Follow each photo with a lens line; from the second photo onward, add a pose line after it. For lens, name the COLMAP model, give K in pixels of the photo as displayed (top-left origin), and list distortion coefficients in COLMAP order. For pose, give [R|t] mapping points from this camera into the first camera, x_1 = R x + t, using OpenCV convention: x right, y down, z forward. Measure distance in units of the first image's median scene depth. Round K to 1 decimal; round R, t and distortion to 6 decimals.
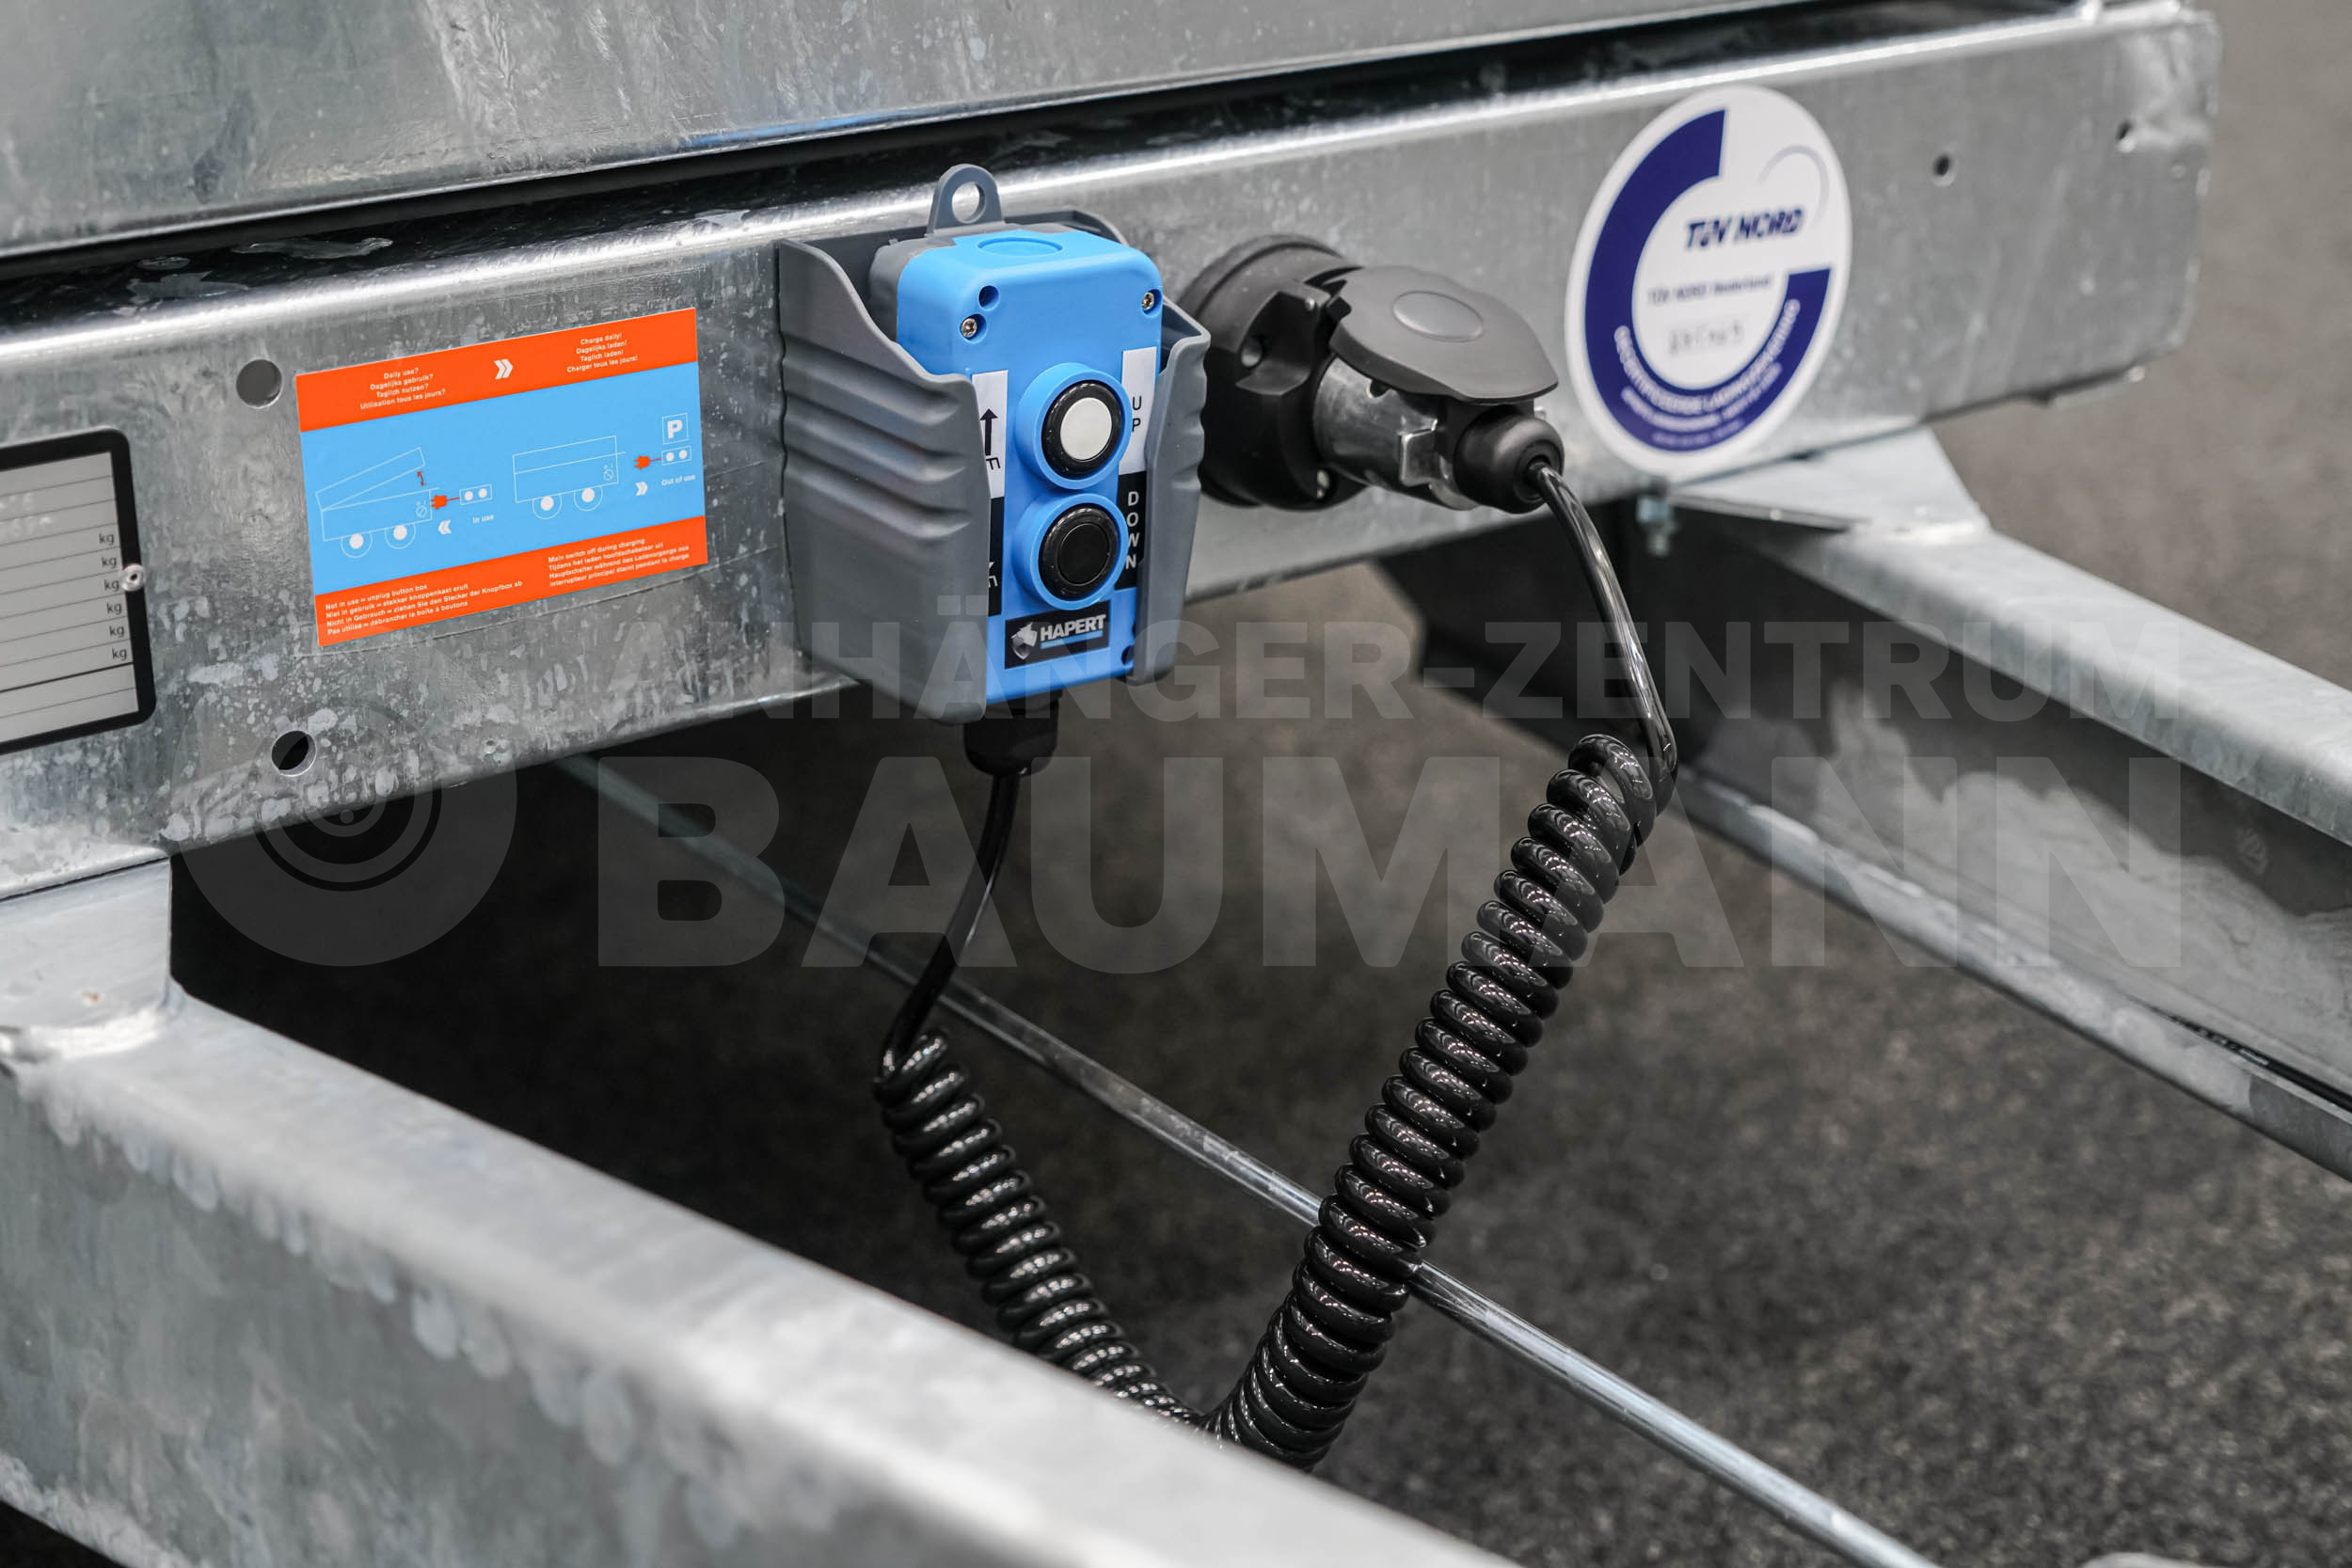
lens RADIAL K [[3546.1, 0, 1179.9], [0, 3546.1, 758.2], [0, 0, 1]] dist [-0.005960, 0.000000]
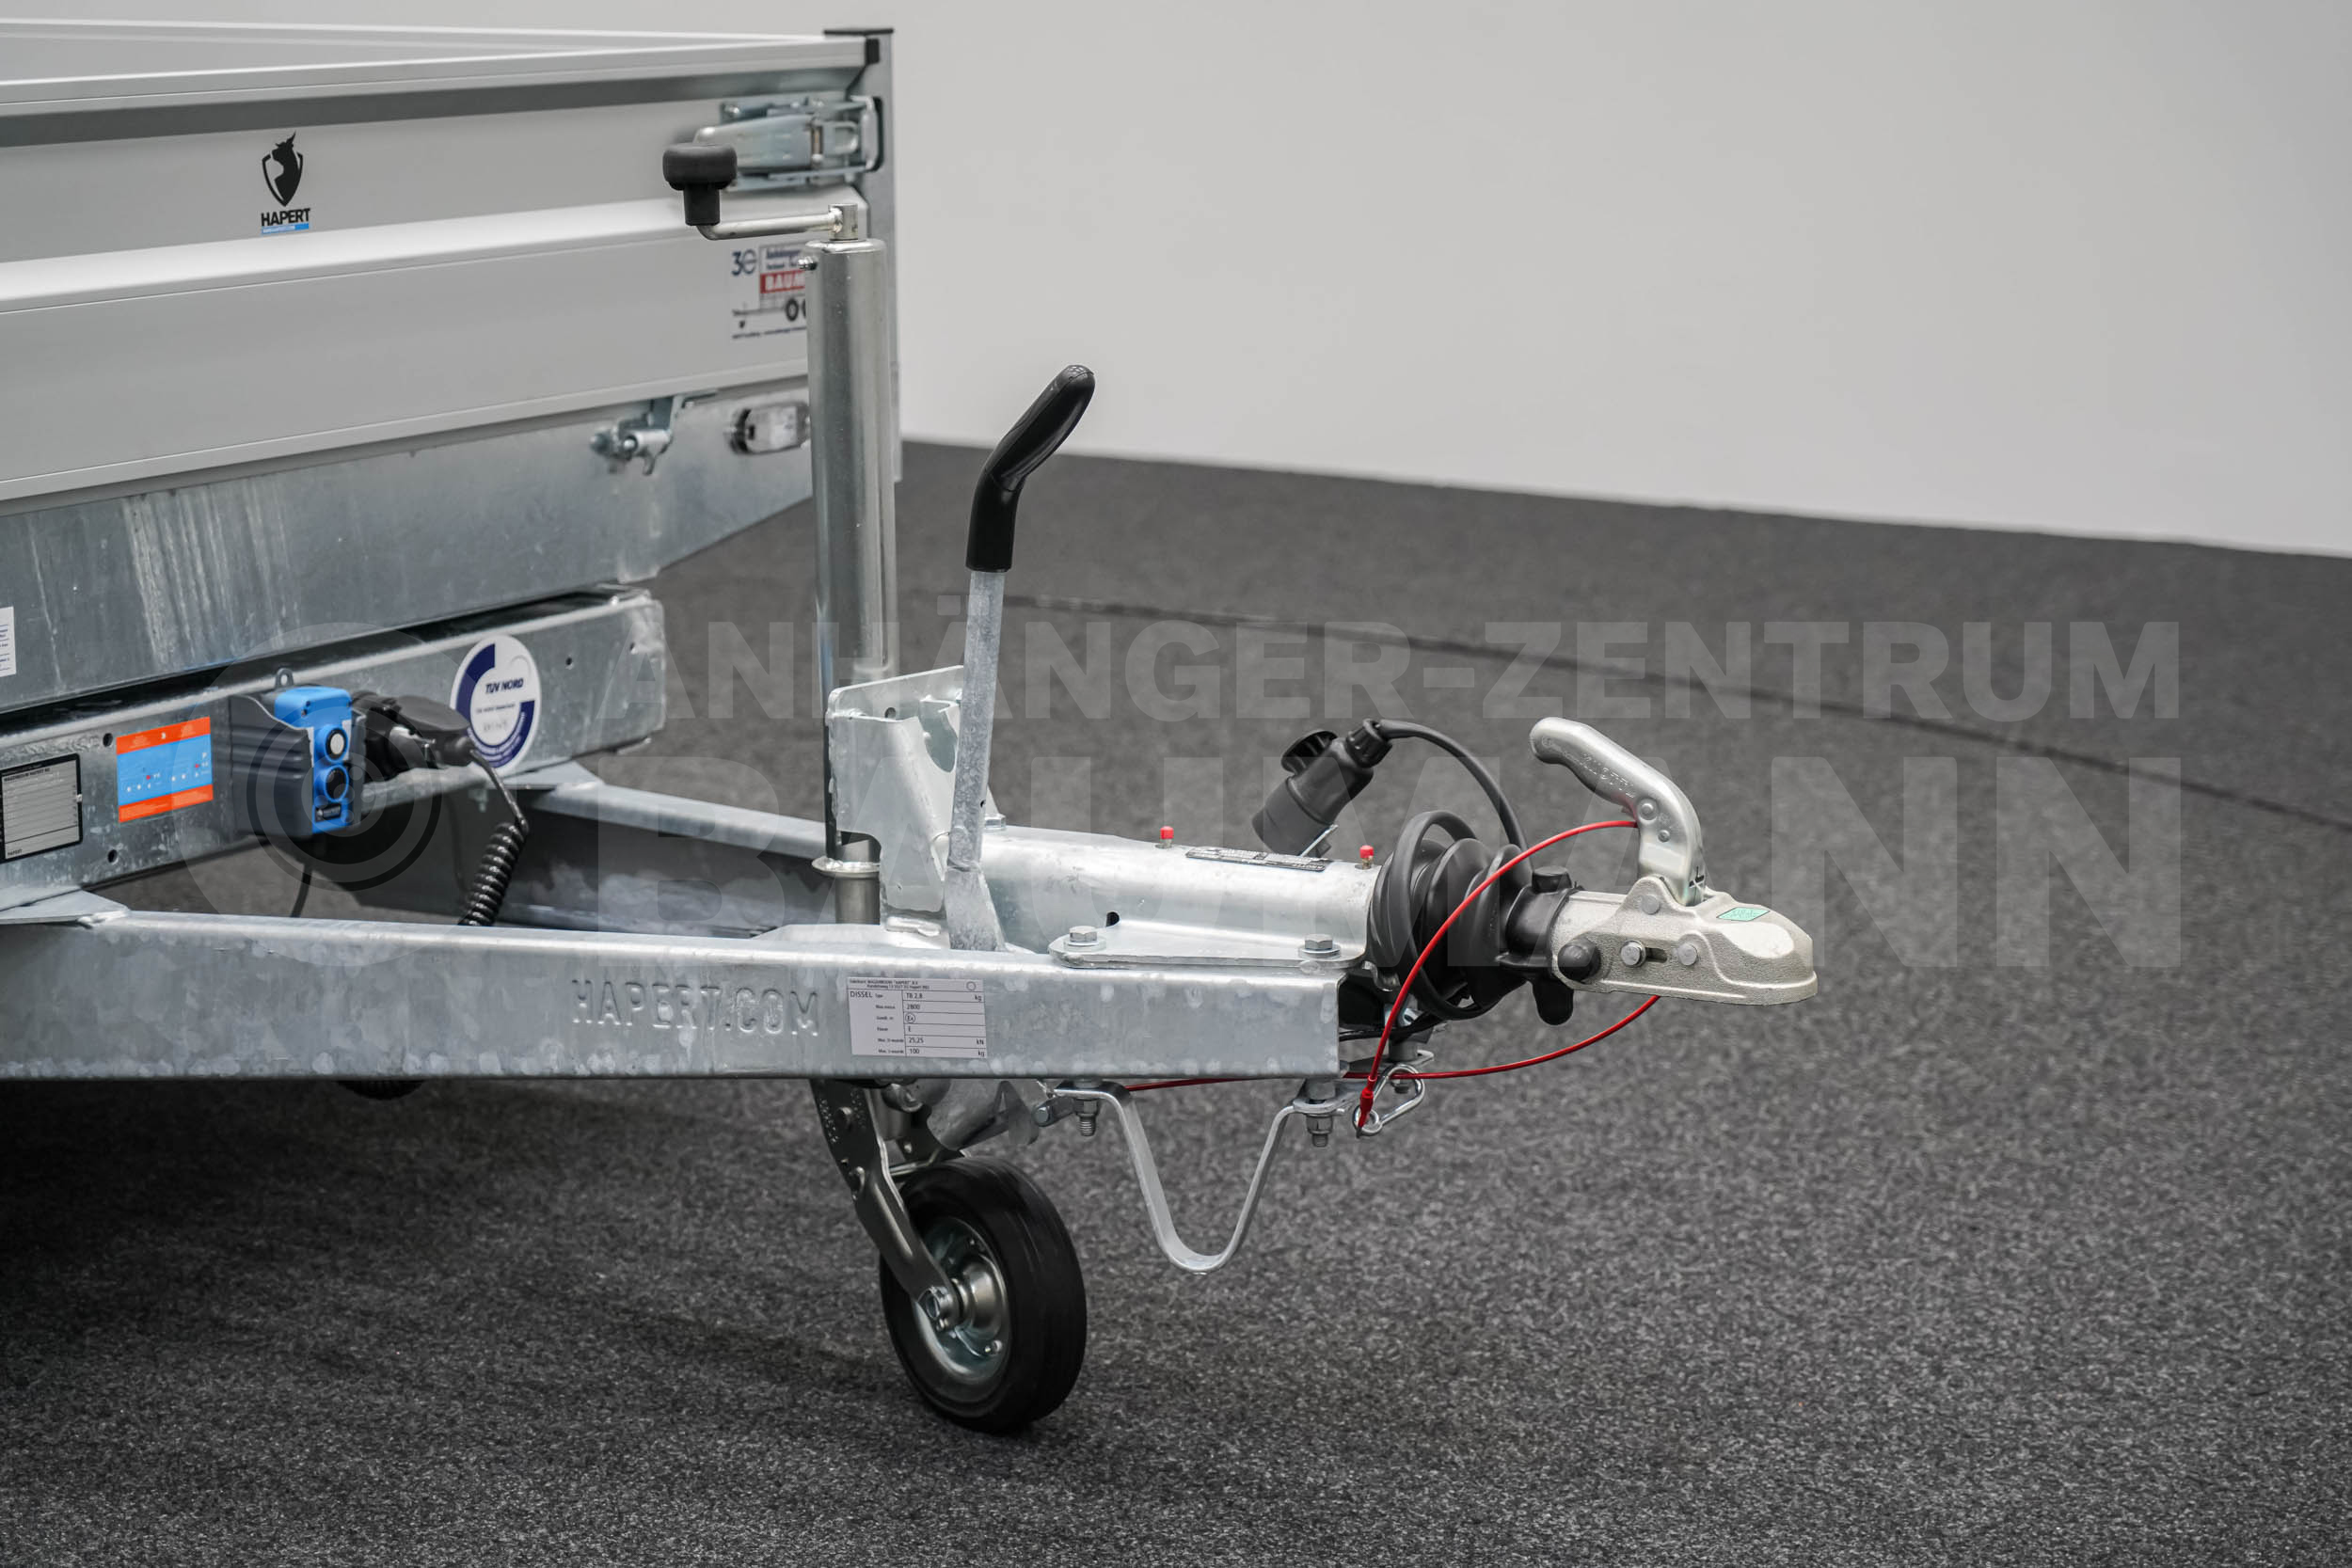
lens RADIAL K [[4519.8, 0, 1169.8], [0, 4519.8, 779.3], [0, 0, 1]] dist [-0.043458, 0.000000]
pose [[0.923302, -0.075220, 0.376636, -0.729487], [0.142361, 0.977807, -0.153708, 0.564339], [-0.356716, 0.195538, 0.913520, -2.511497]]
